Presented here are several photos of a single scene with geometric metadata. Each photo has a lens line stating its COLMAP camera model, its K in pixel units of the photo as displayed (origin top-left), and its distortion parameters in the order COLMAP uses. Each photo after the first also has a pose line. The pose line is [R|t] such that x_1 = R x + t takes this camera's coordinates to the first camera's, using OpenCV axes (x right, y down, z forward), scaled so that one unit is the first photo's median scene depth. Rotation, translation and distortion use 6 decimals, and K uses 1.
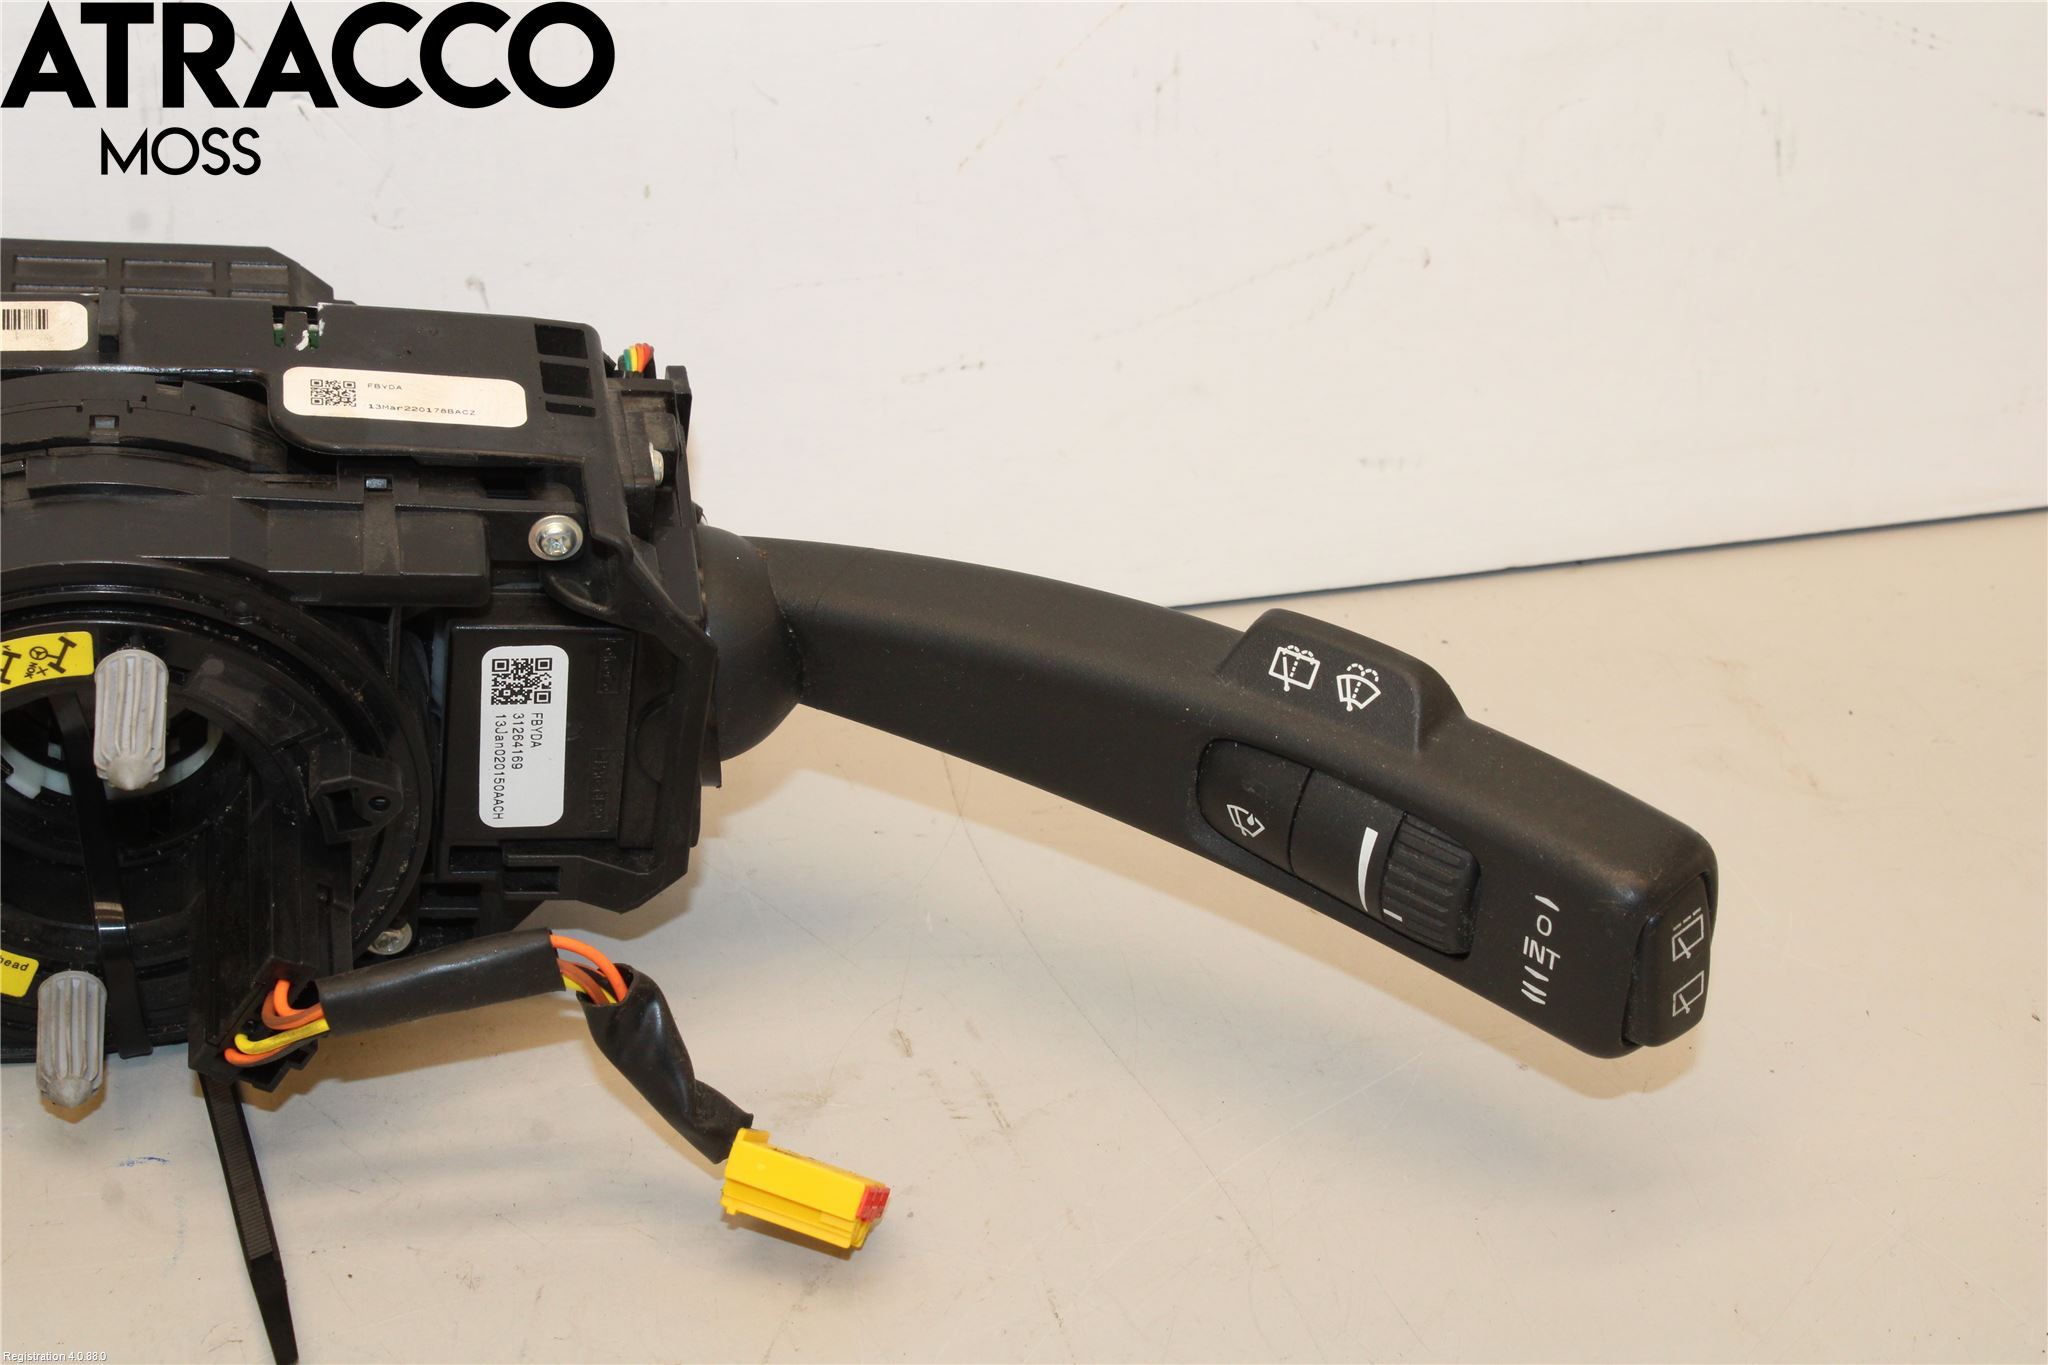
lens RADIAL K [[4242.0, 0, 1024.0], [0, 4242.0, 682.5], [0, 0, 1]] dist [0.064014, 0.079352]
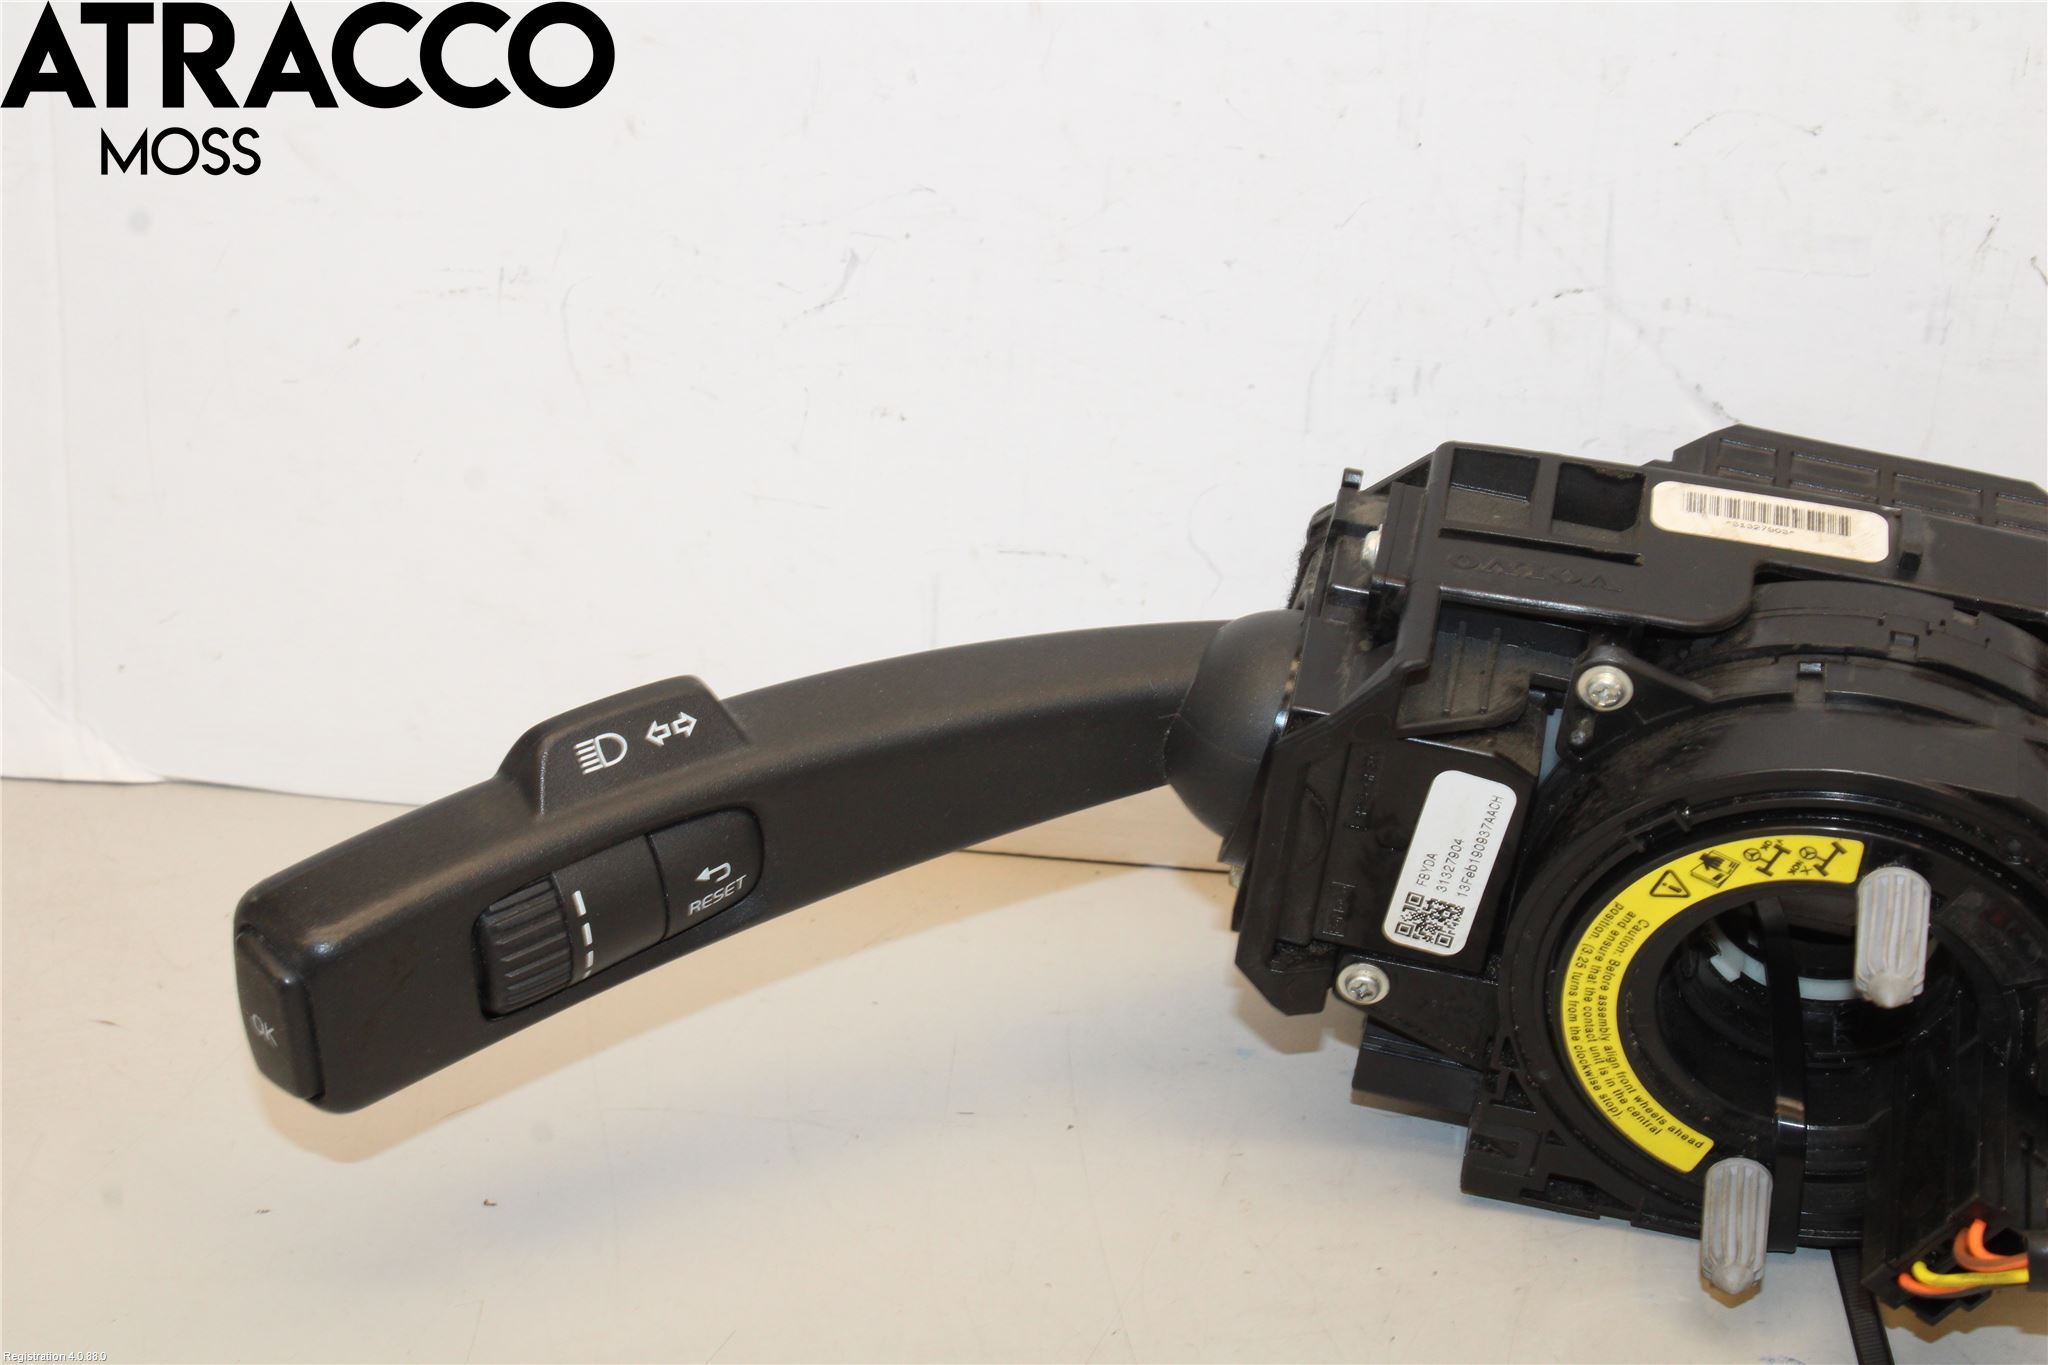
lens RADIAL K [[4242.0, 0, 1024.0], [0, 4242.0, 682.5], [0, 0, 1]] dist [0.064014, 0.079352]
pose [[0.944420, 0.185306, -0.271539, -0.134213], [-0.194627, 0.980848, -0.007561, -0.002634], [0.264937, 0.059989, 0.962398, -0.029879]]
